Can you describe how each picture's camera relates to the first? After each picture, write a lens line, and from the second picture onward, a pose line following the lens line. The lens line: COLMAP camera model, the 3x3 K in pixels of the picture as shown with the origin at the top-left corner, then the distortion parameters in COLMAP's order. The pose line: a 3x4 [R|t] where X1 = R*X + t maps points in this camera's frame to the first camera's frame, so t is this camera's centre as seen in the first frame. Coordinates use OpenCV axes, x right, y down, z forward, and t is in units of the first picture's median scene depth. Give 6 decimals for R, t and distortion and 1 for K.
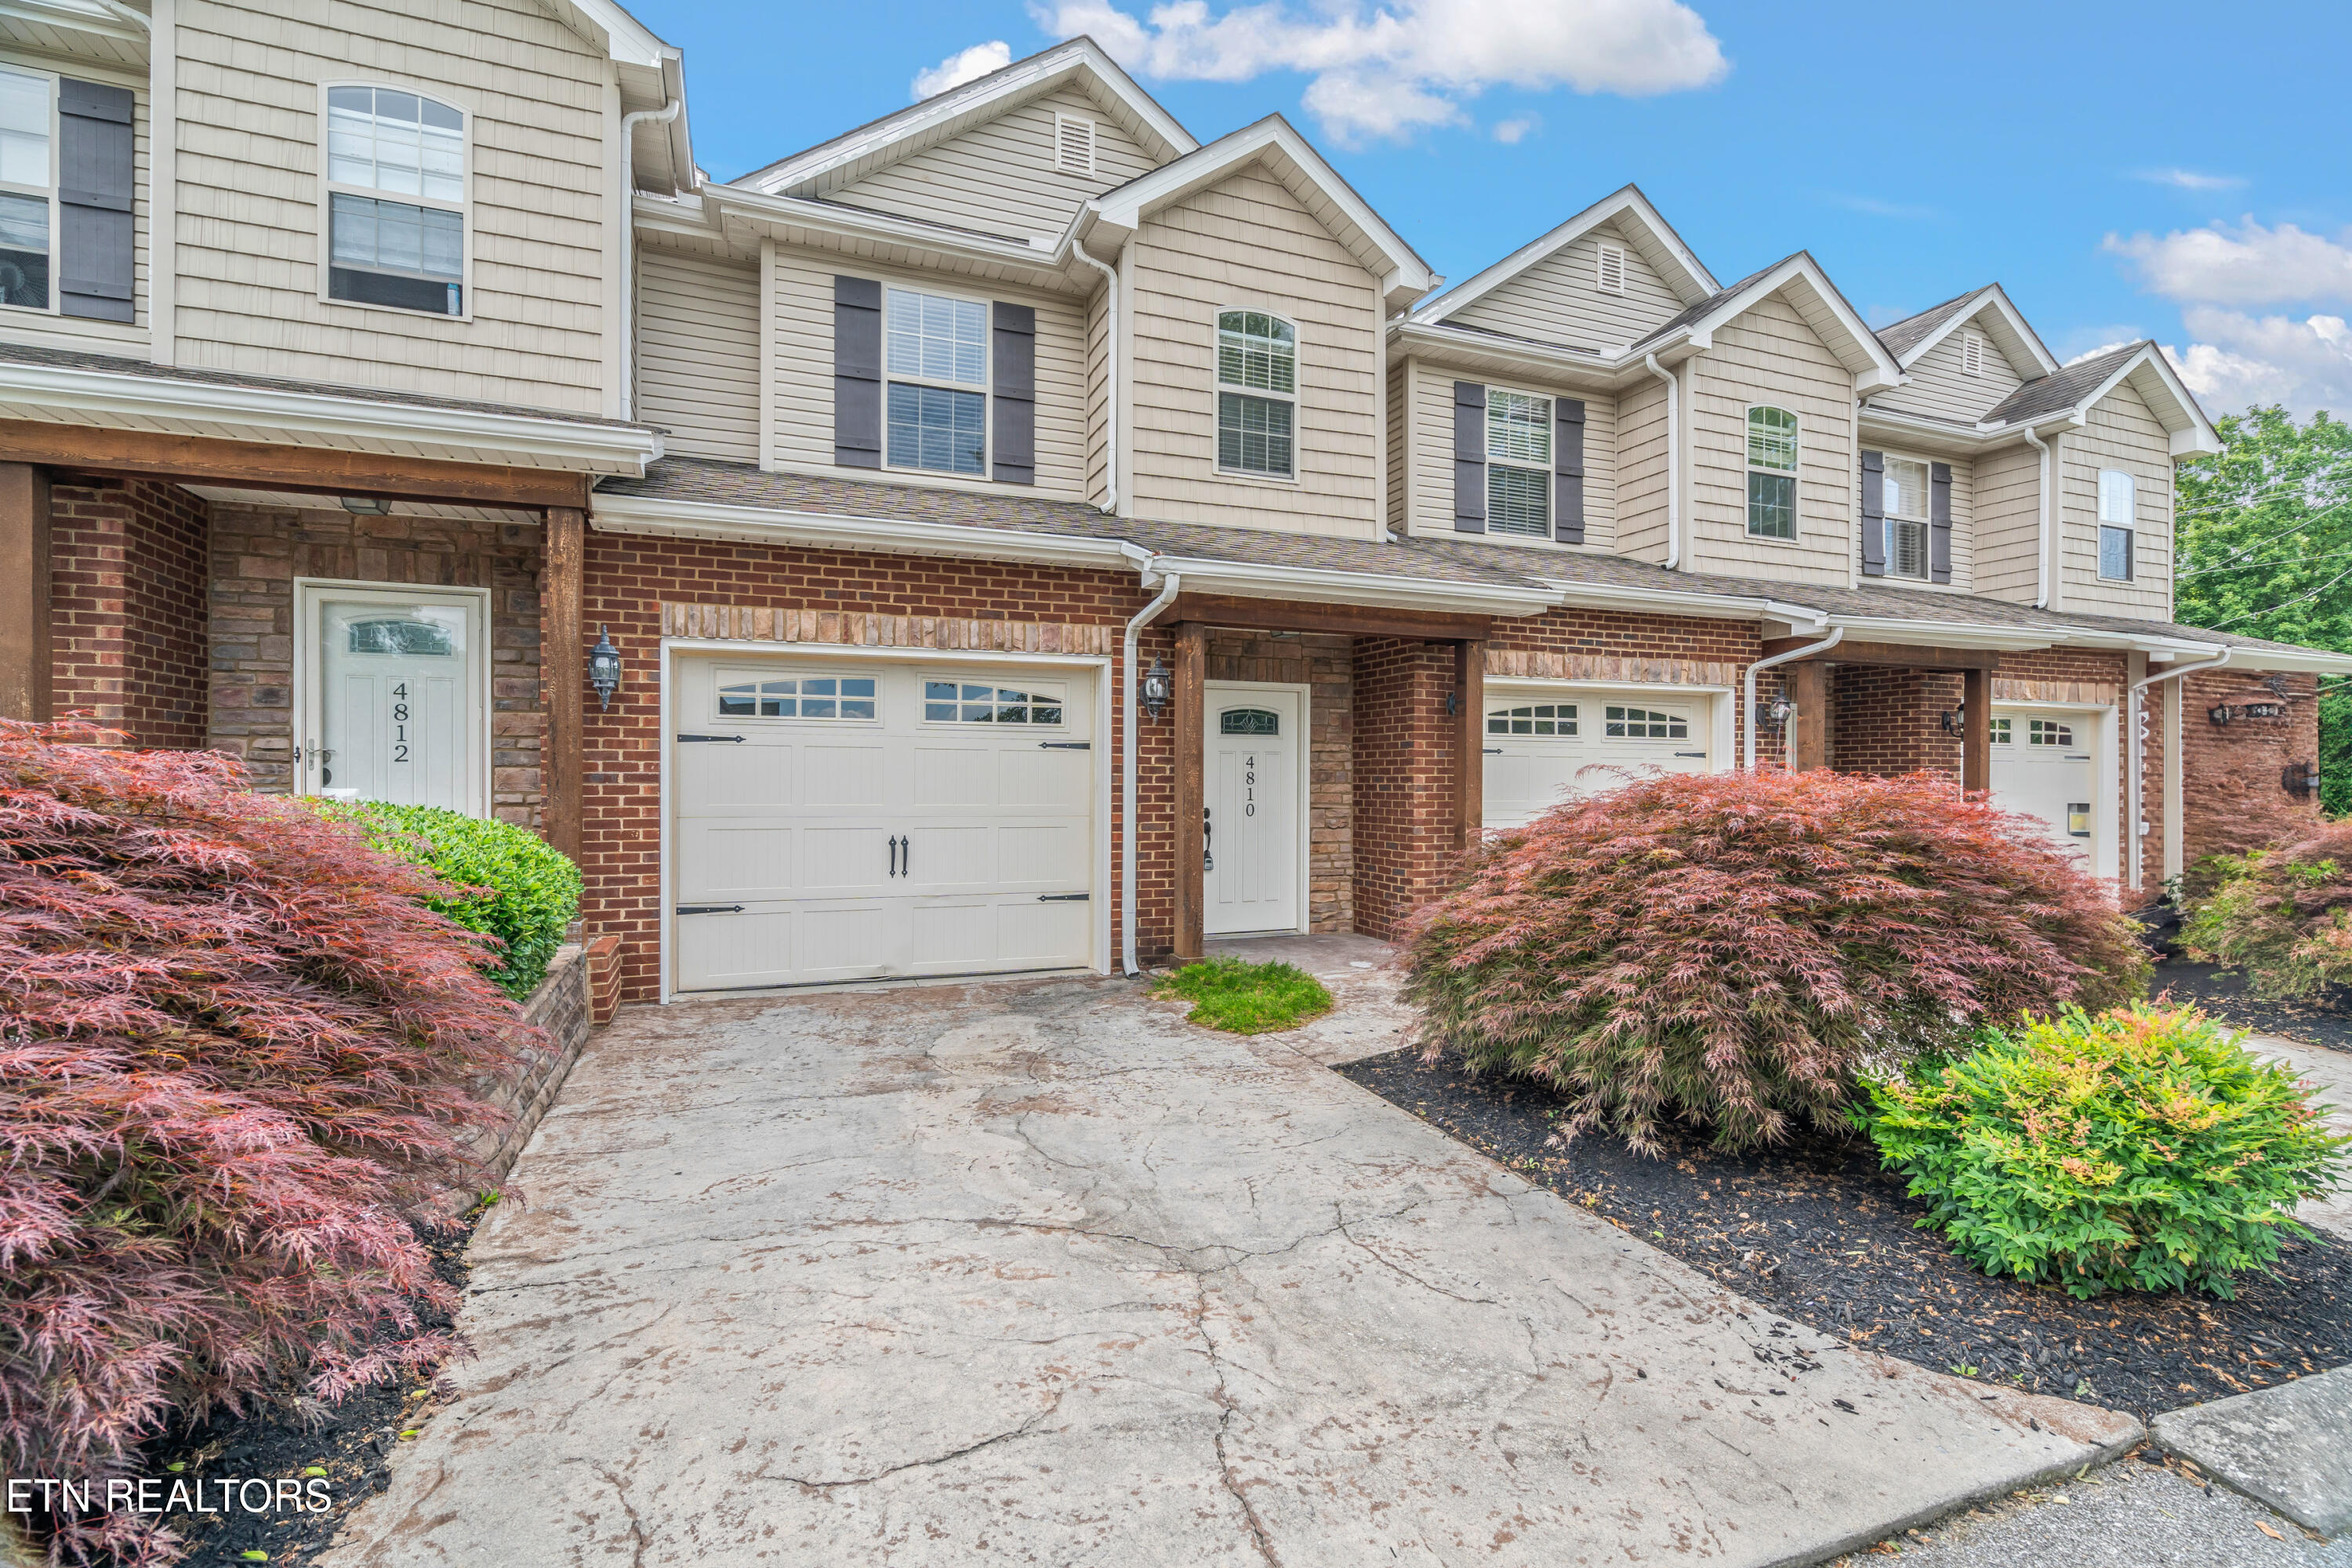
lens RADIAL K [[1076.4, 0, 1177.5], [0, 1076.4, 774.0], [0, 0, 1]] dist [-0.002950, 0.001581]
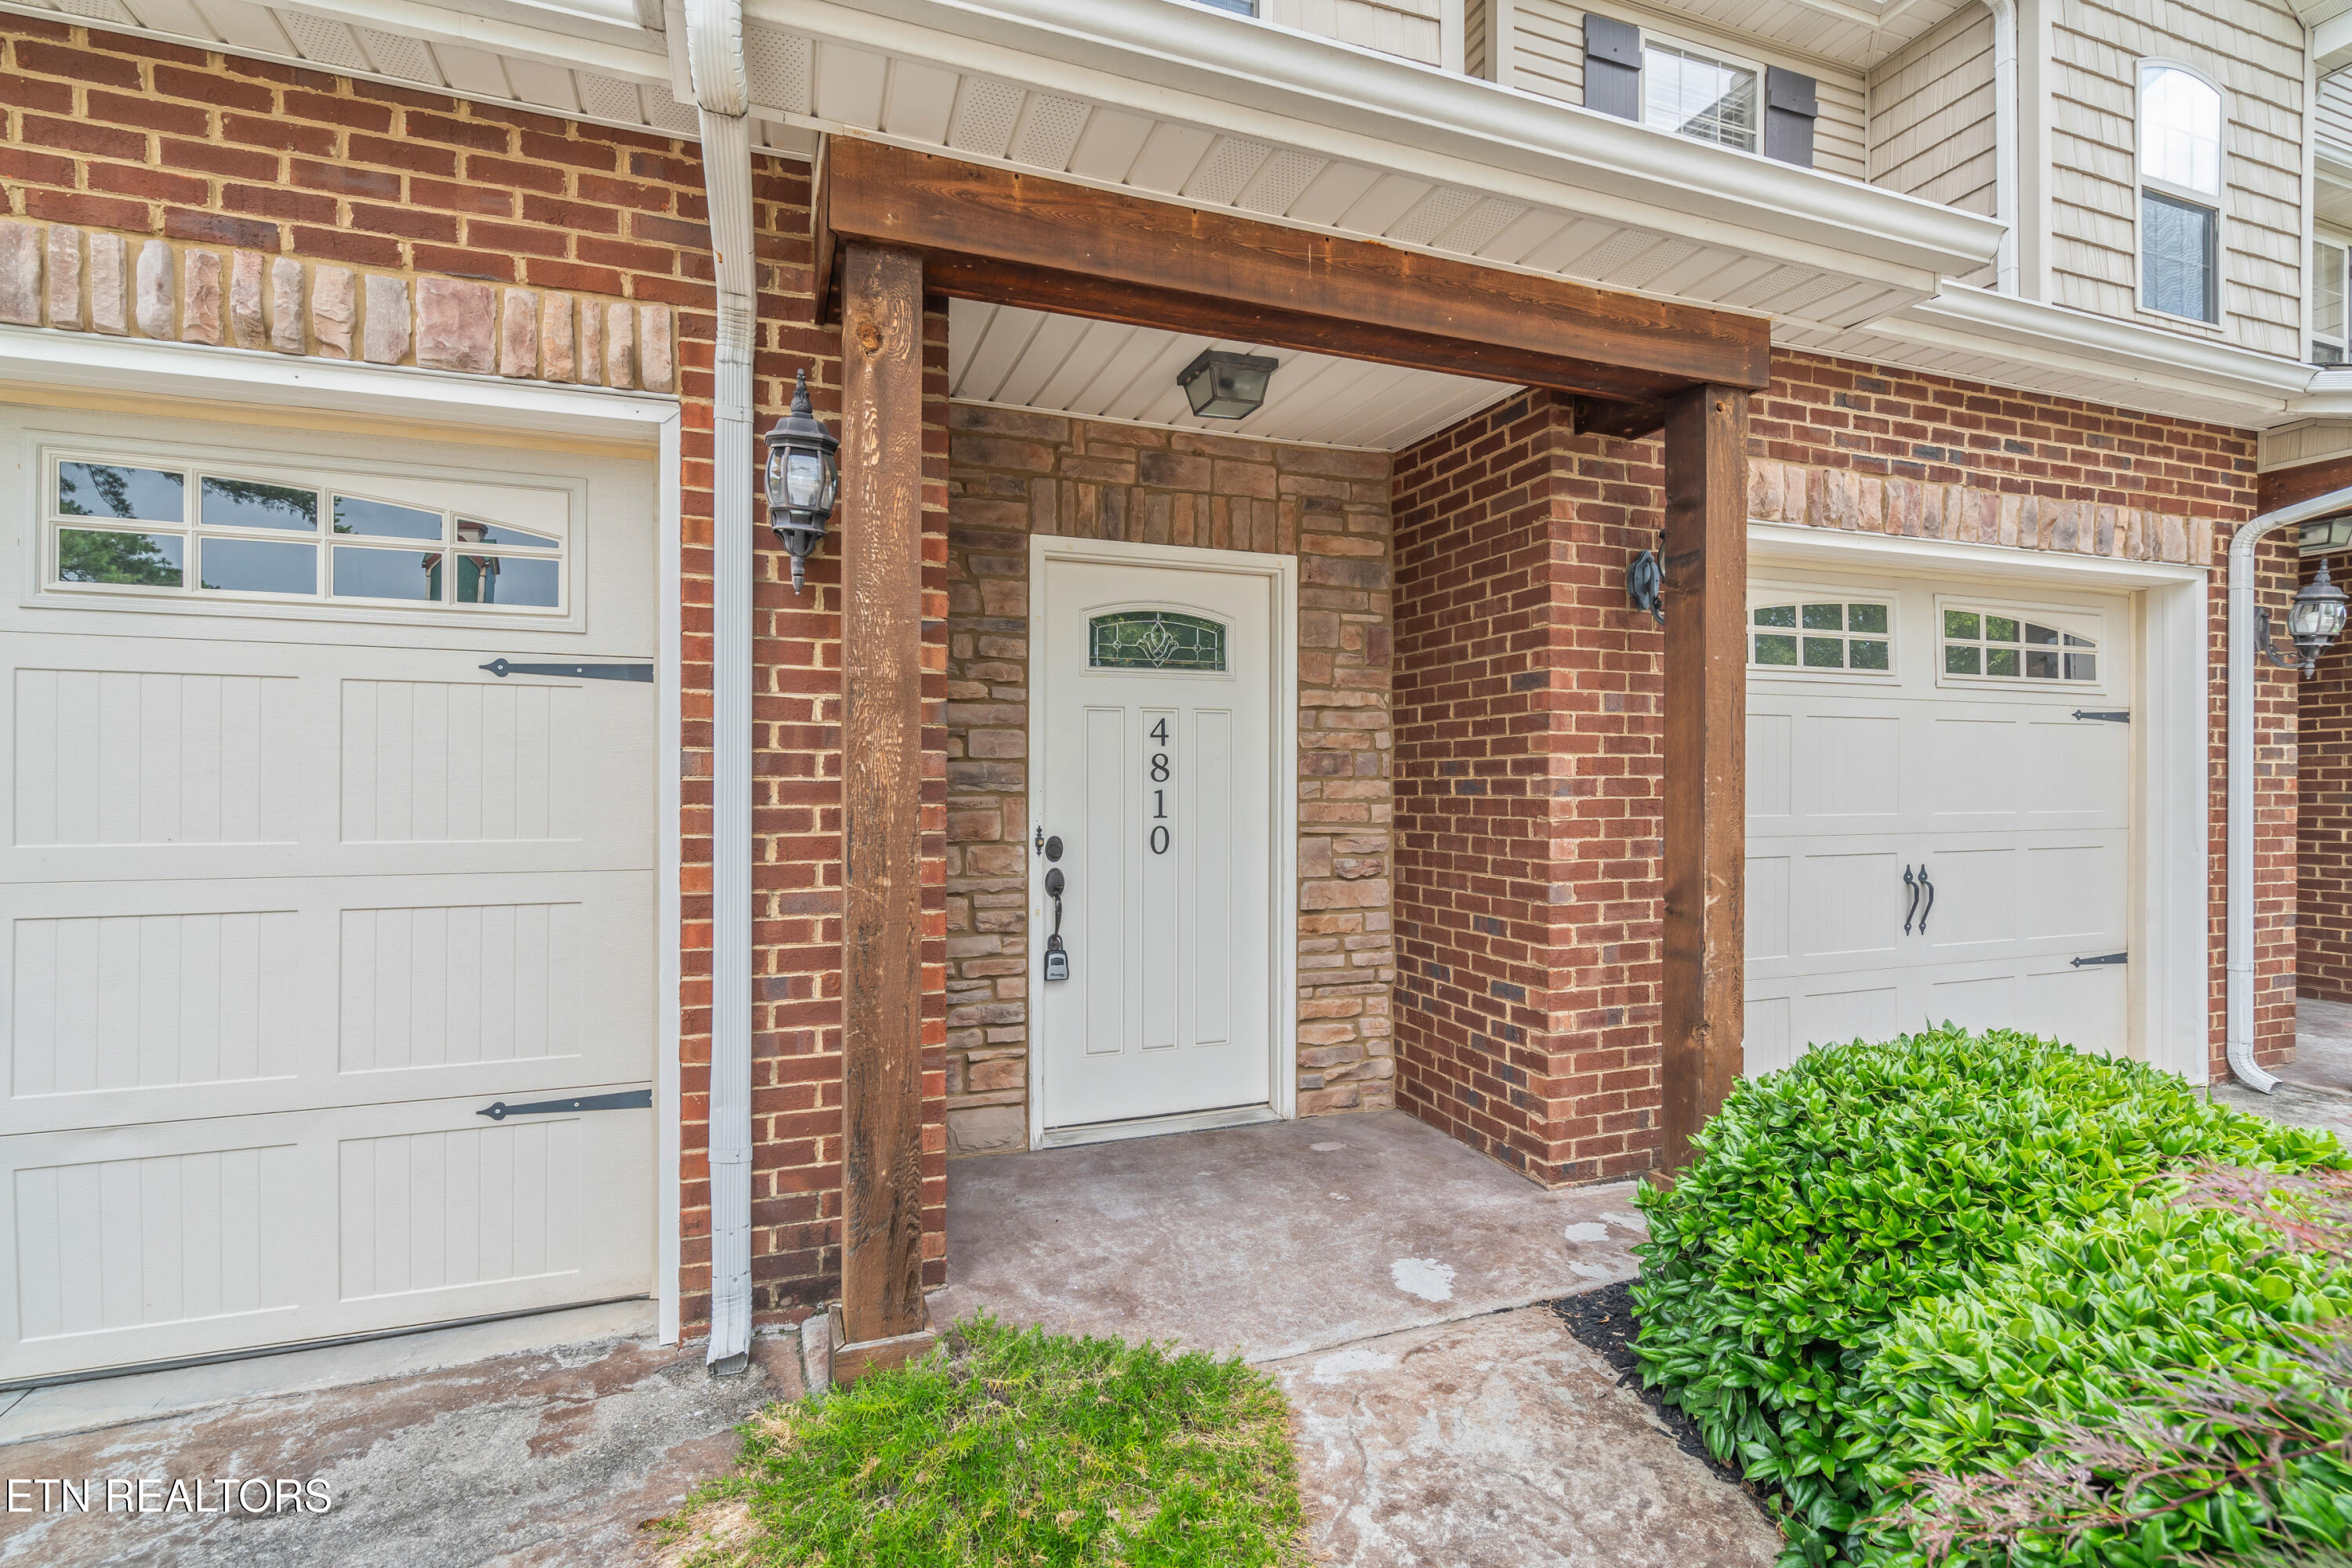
lens RADIAL K [[1076.4, 0, 1163.3], [0, 1076.4, 794.2], [0, 0, 1]] dist [-0.002950, 0.001581]
pose [[0.999330, -0.004969, -0.036251, 0.084462], [0.005471, 0.999890, 0.013766, 0.008702], [0.036178, -0.013955, 0.999248, 0.555970]]
